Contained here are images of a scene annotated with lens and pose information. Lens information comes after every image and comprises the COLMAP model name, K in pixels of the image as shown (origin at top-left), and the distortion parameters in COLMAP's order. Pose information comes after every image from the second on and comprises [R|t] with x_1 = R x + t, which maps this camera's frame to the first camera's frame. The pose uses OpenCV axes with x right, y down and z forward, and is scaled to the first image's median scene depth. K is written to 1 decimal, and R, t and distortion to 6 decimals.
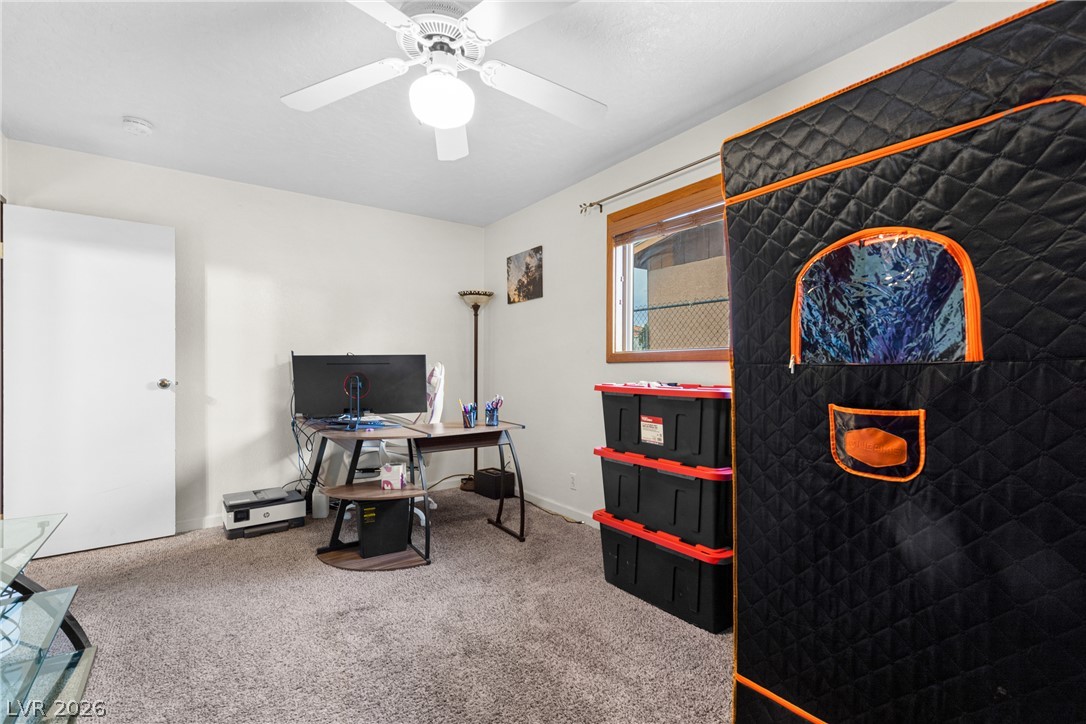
lens RADIAL K [[489.0, 0, 545.9], [0, 489.0, 373.1], [0, 0, 1]] dist [0.000877, -0.000053]
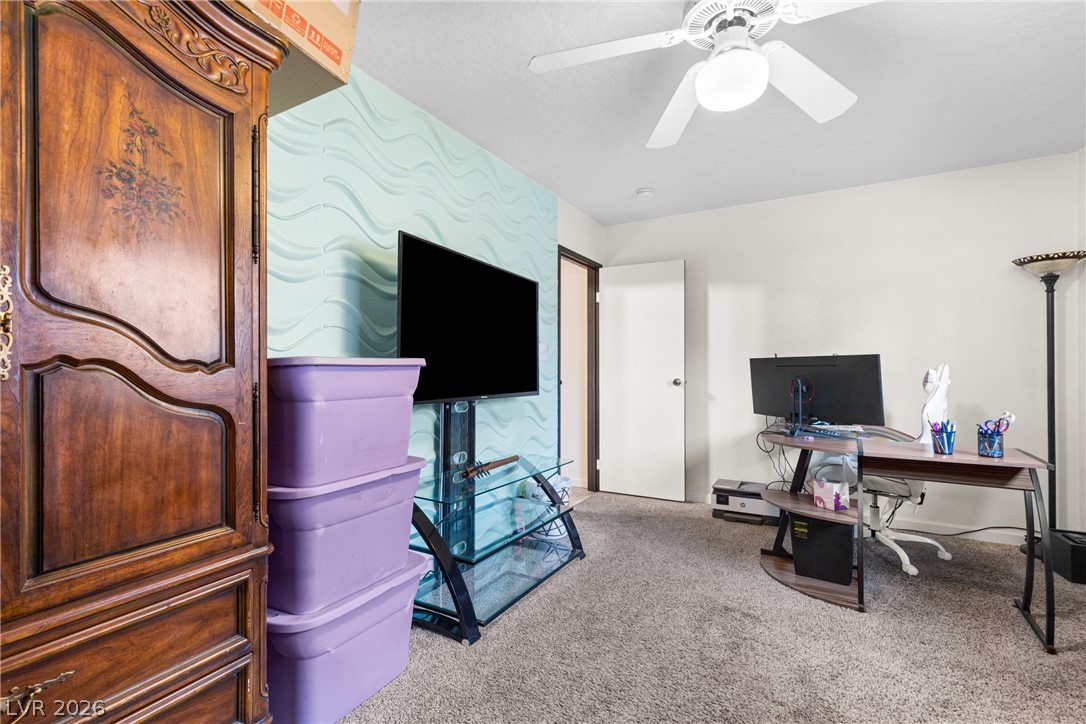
lens RADIAL K [[489.0, 0, 545.9], [0, 489.0, 373.1], [0, 0, 1]] dist [0.000877, -0.000053]
pose [[0.397582, 0.008603, -0.917527, 0.267449], [-0.014453, 0.999891, 0.003113, -0.001146], [0.917453, 0.012023, 0.397662, 0.170075]]
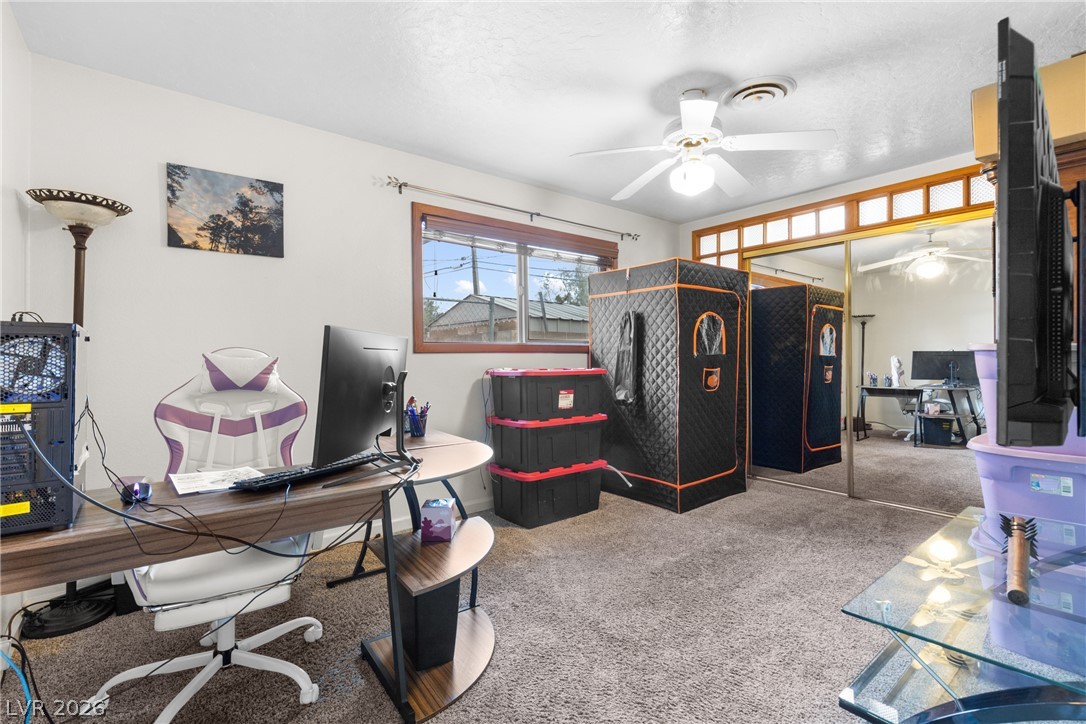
lens RADIAL K [[495.1, 0, 548.2], [0, 495.1, 355.8], [0, 0, 1]] dist [-0.000357, -0.000764]
pose [[-0.060942, 0.001153, 0.998141, -0.905274], [0.015796, 0.999875, -0.000191, -0.010590], [-0.998016, 0.015755, -0.060953, 0.813428]]
